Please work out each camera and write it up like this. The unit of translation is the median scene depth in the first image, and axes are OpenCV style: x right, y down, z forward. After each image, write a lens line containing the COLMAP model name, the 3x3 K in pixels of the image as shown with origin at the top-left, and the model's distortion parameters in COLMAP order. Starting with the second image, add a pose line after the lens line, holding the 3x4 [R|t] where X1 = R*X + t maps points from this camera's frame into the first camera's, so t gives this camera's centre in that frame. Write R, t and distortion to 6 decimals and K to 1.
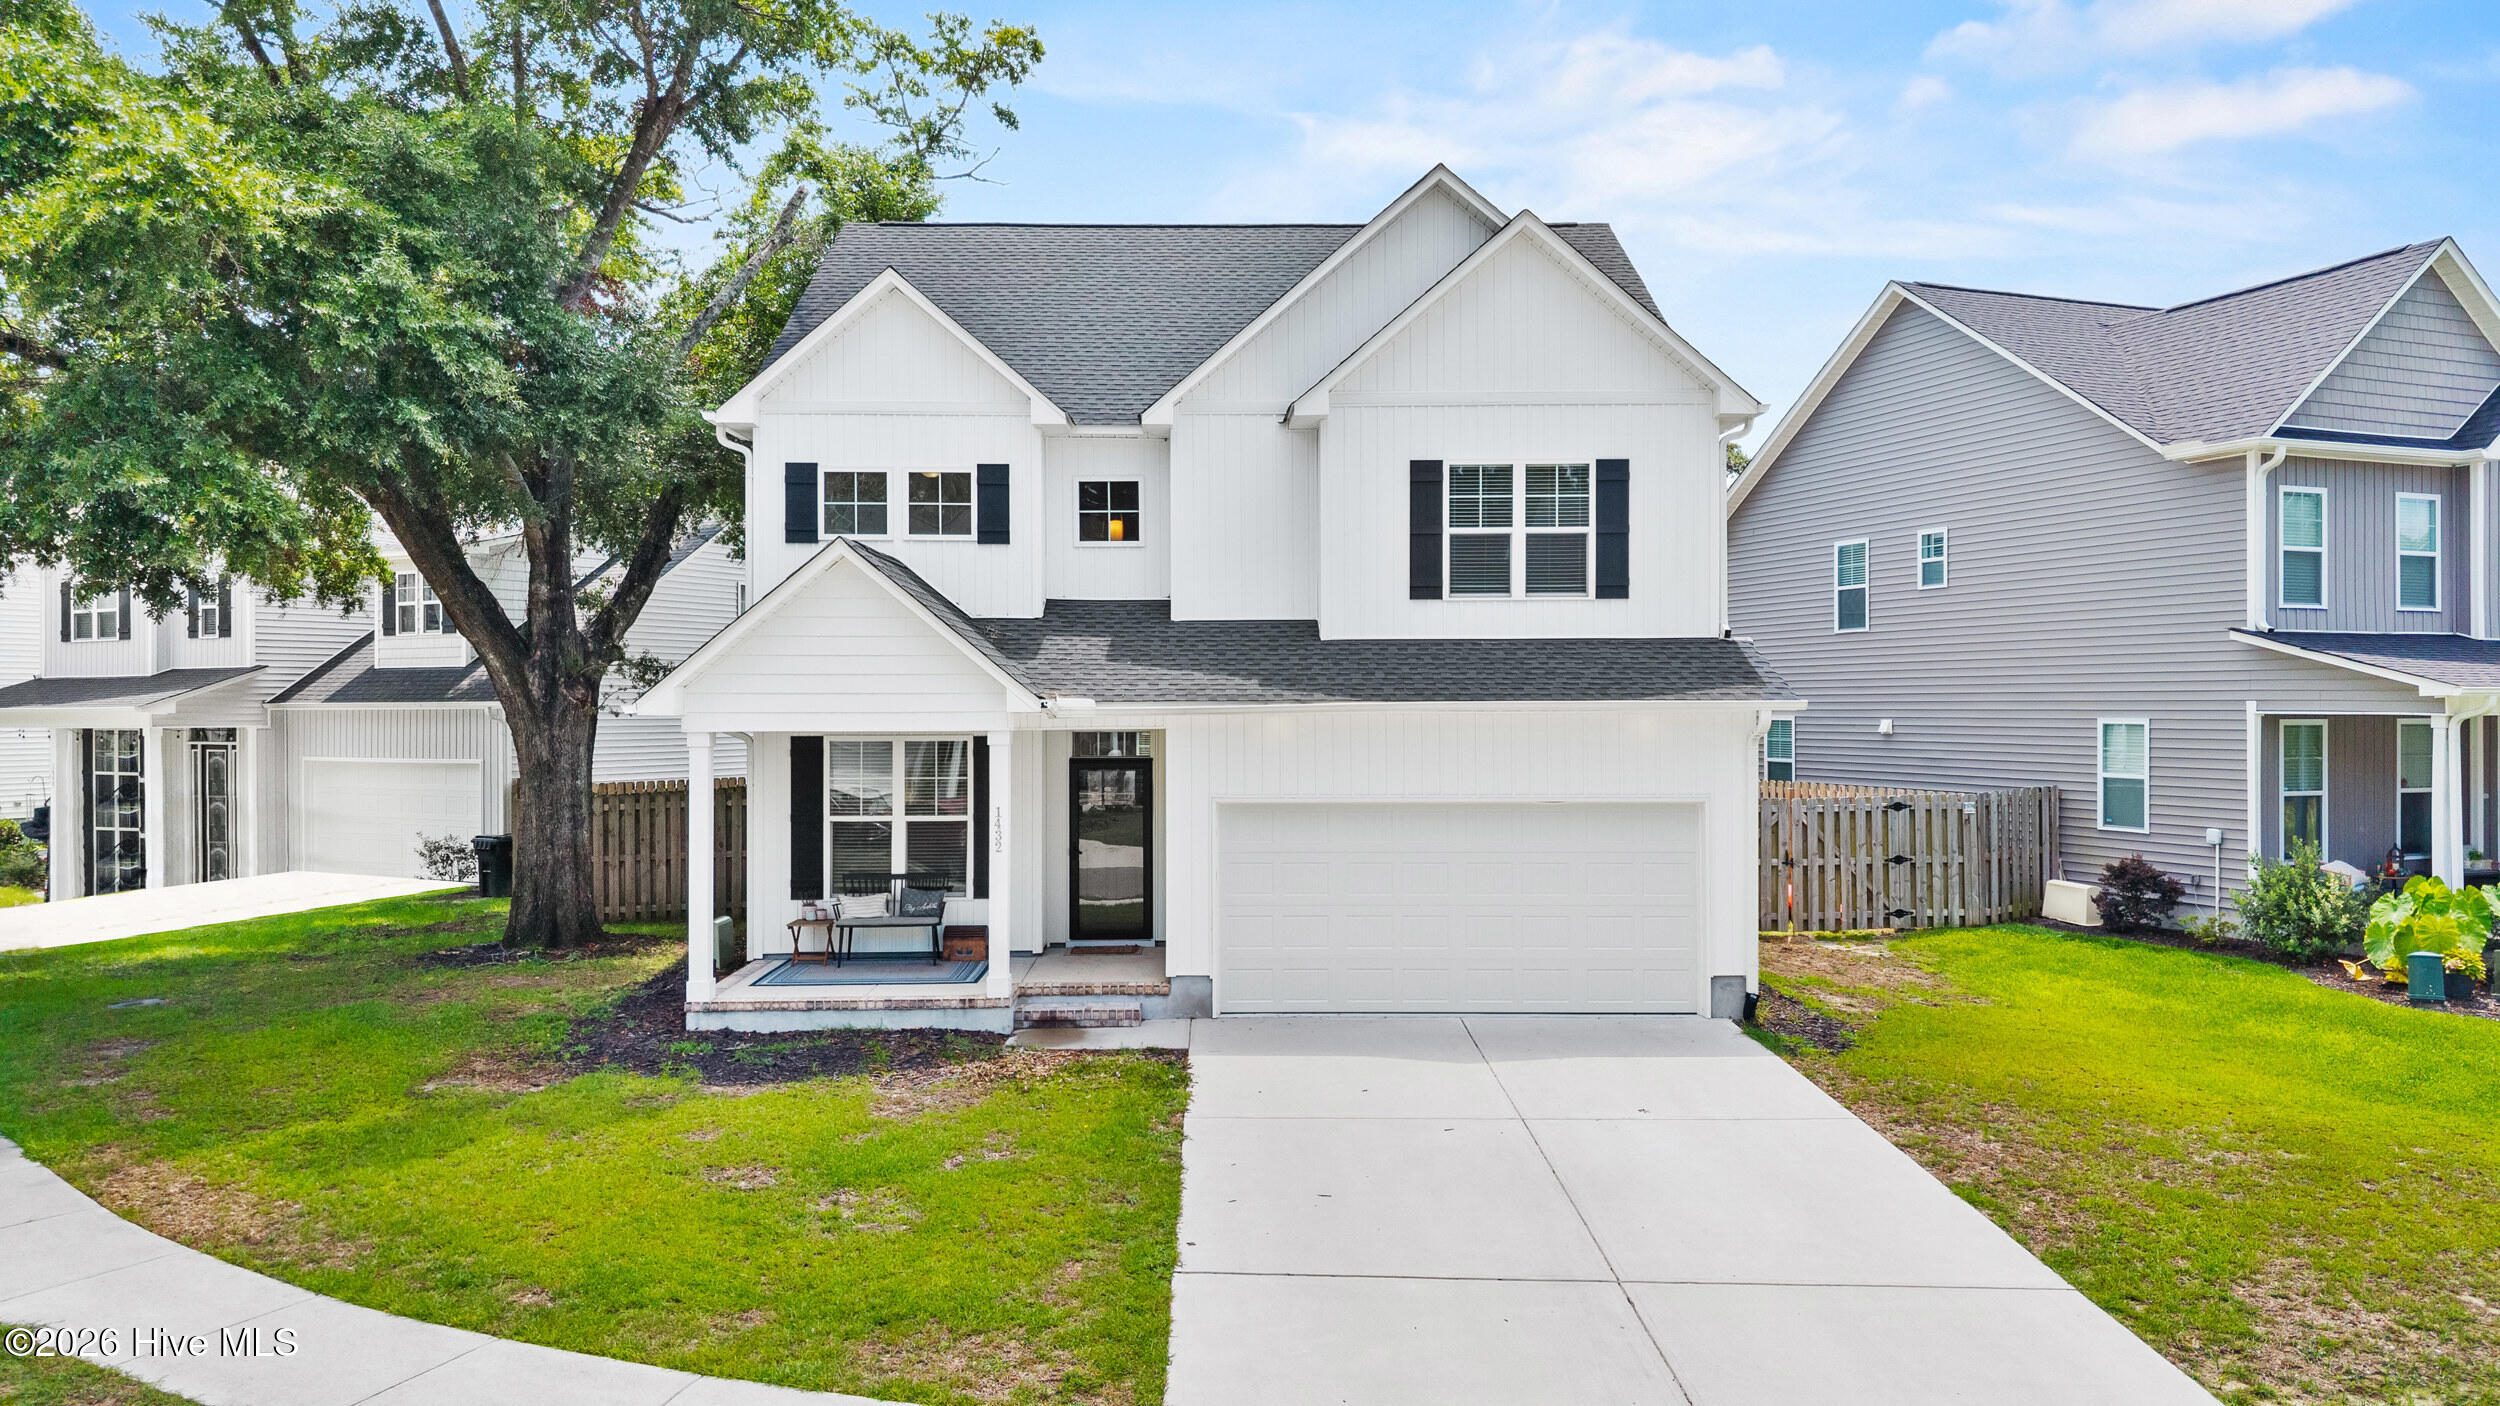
lens RADIAL K [[1679.3, 0, 1236.7], [0, 1679.3, 701.5], [0, 0, 1]] dist [0.015436, -0.002324]
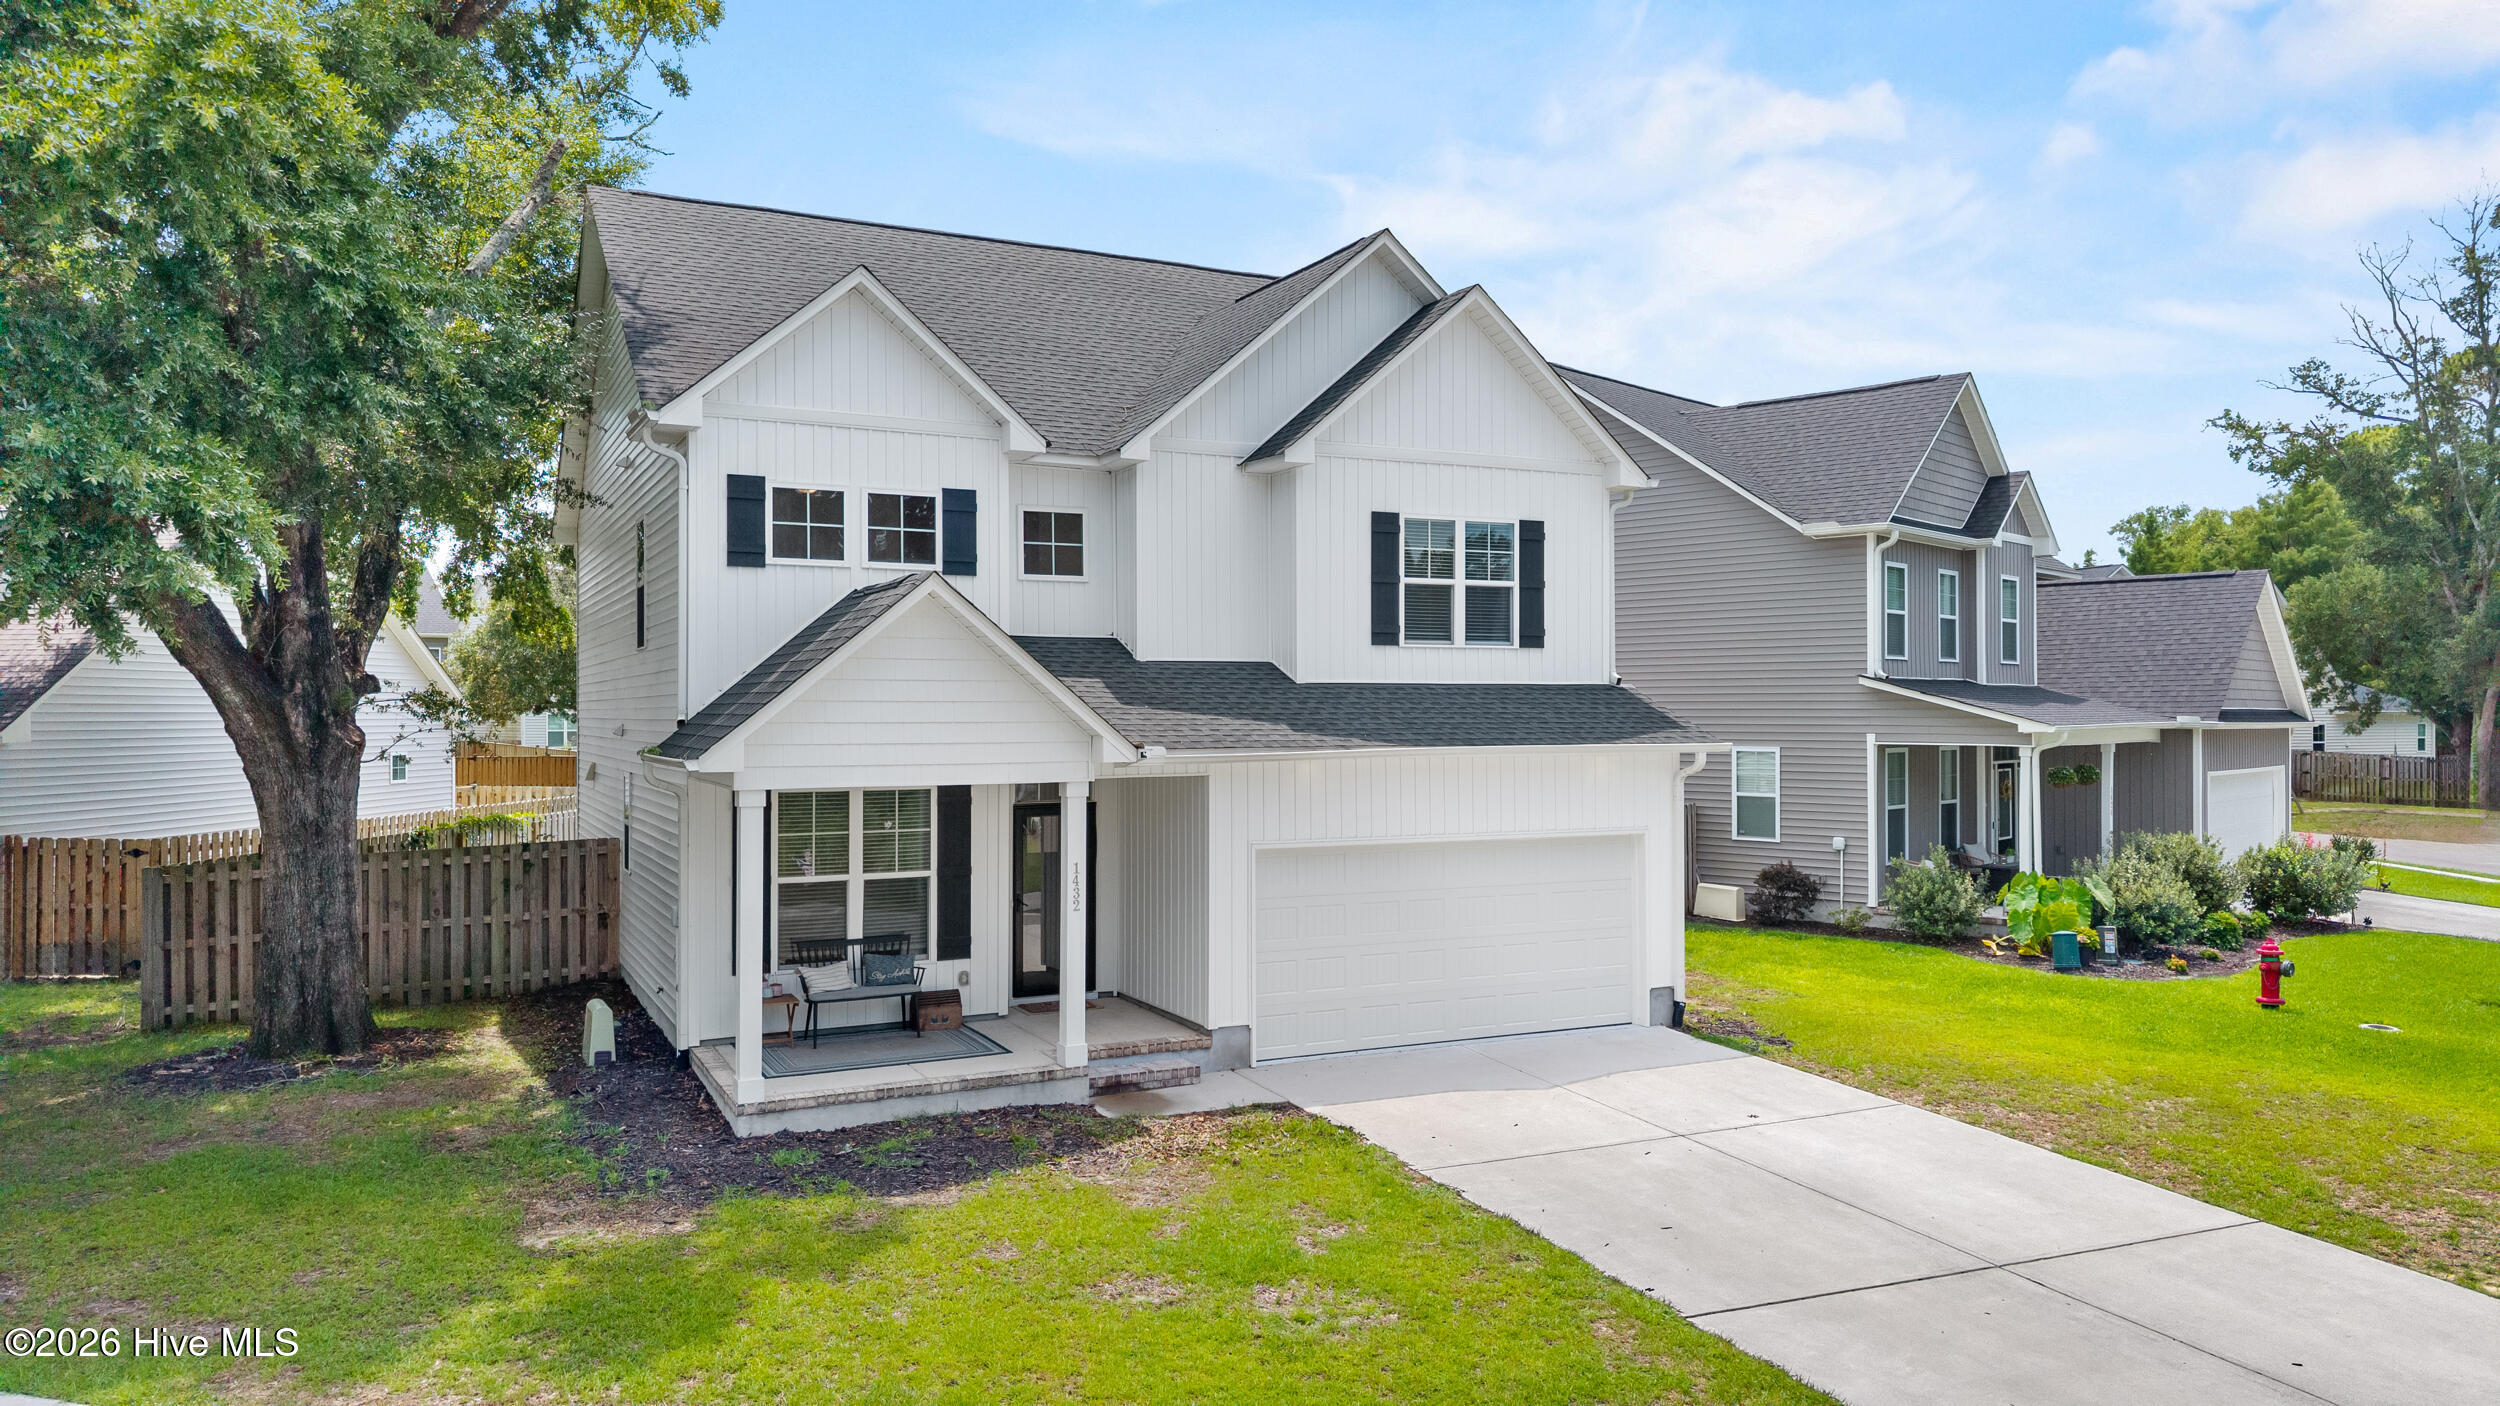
lens RADIAL K [[1679.3, 0, 1236.7], [0, 1679.3, 701.5], [0, 0, 1]] dist [0.015436, -0.002324]
pose [[0.898832, 0.003076, 0.438282, -0.416775], [-0.001772, 0.999993, -0.003385, -0.021817], [-0.438289, 0.002266, 0.898831, 0.101607]]
